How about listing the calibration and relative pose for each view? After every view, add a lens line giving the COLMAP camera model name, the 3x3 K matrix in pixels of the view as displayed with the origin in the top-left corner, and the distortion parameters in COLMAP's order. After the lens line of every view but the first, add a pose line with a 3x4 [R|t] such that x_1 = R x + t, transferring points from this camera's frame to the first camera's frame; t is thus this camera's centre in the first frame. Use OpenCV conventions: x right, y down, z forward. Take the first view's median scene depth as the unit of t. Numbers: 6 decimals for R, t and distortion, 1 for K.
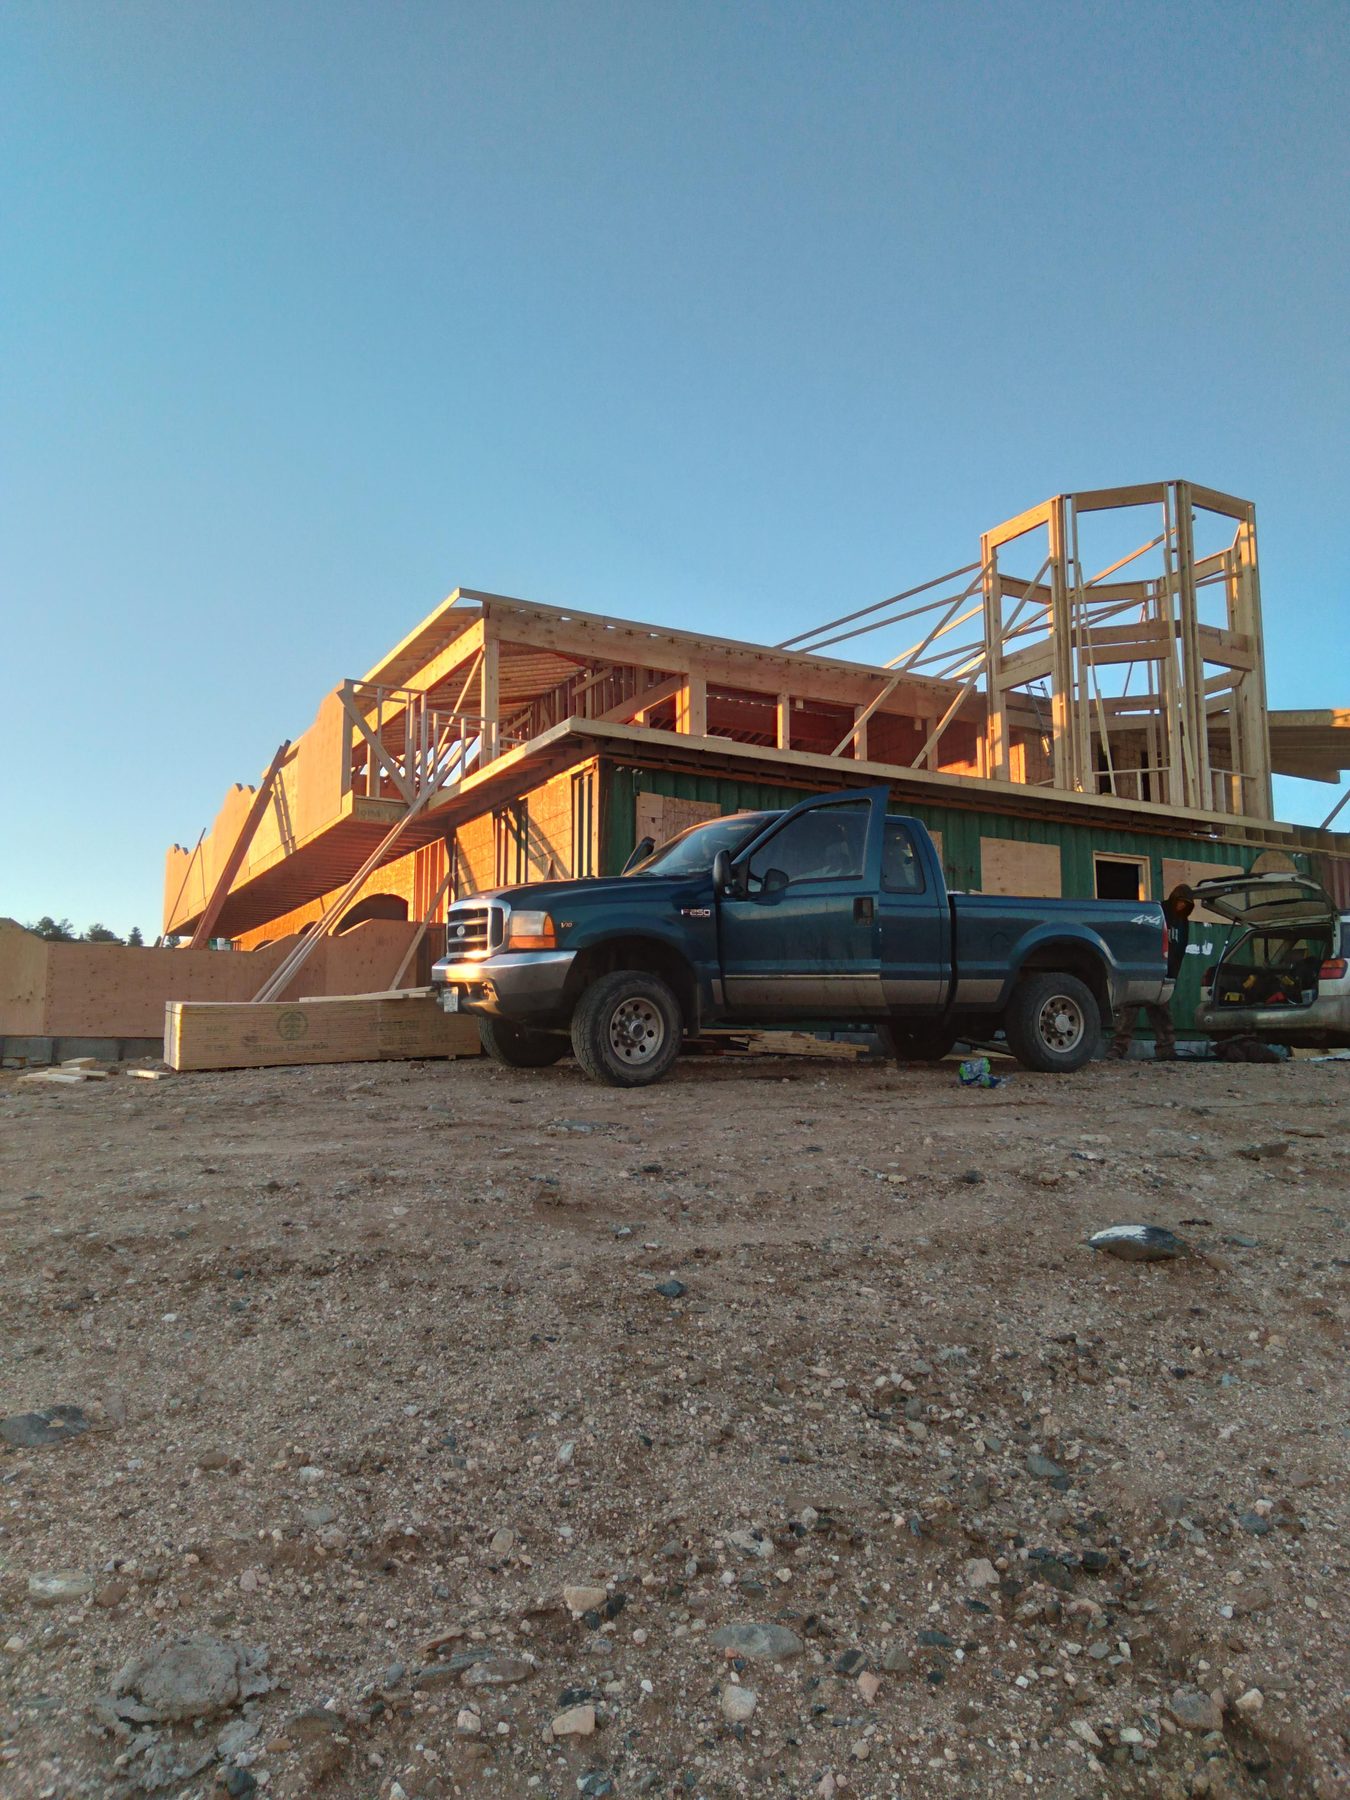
lens RADIAL K [[1379.6, 0, 664.2], [0, 1379.6, 957.1], [0, 0, 1]] dist [0.047385, -0.098574]
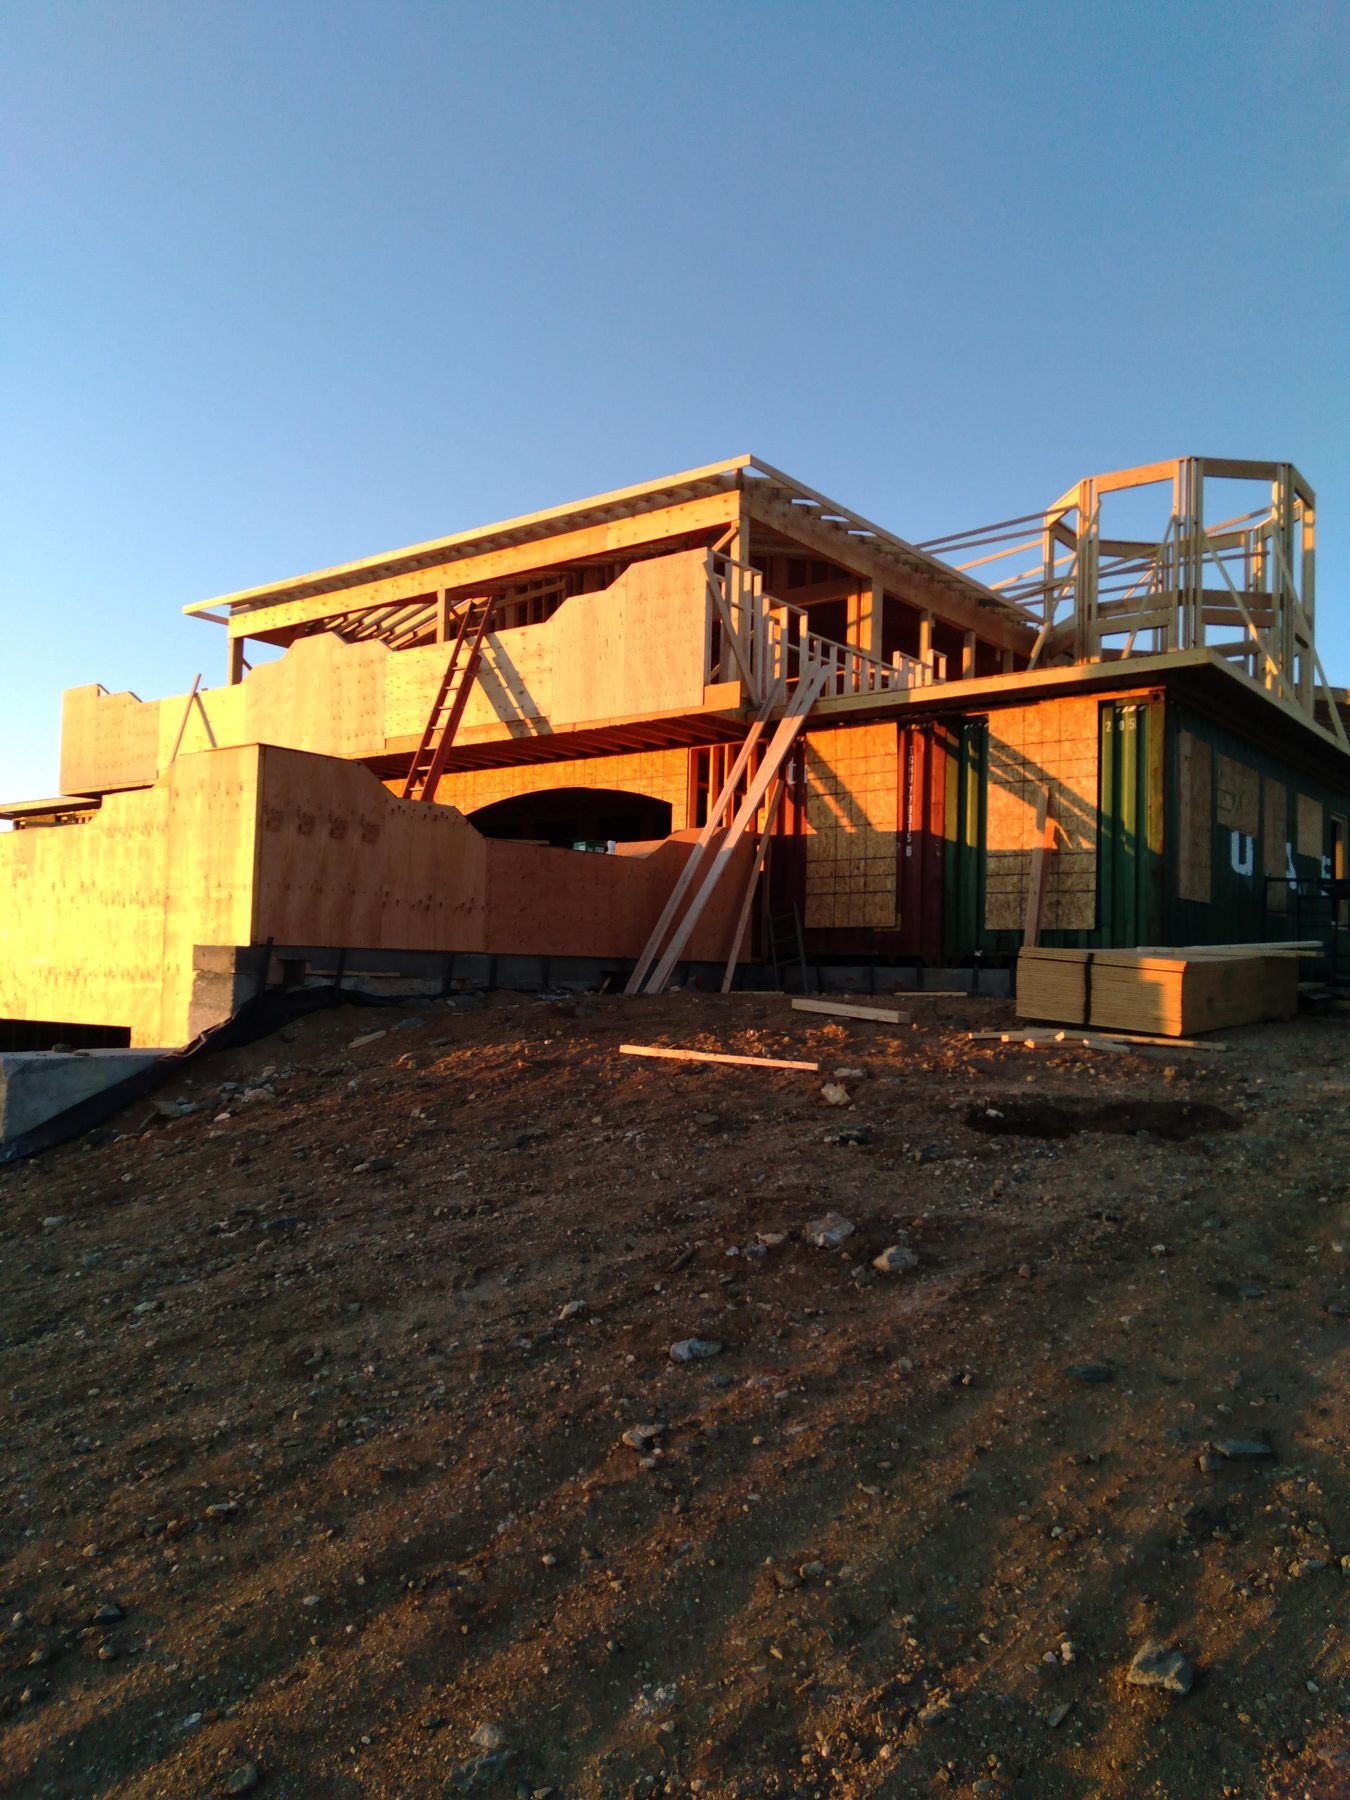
lens RADIAL K [[1379.6, 0, 664.2], [0, 1379.6, 957.1], [0, 0, 1]] dist [0.047385, -0.098574]
pose [[0.916001, 0.027729, 0.400217, -0.498157], [-0.063274, 0.995108, 0.075872, -0.006802], [-0.396155, -0.094822, 0.913274, 0.153528]]
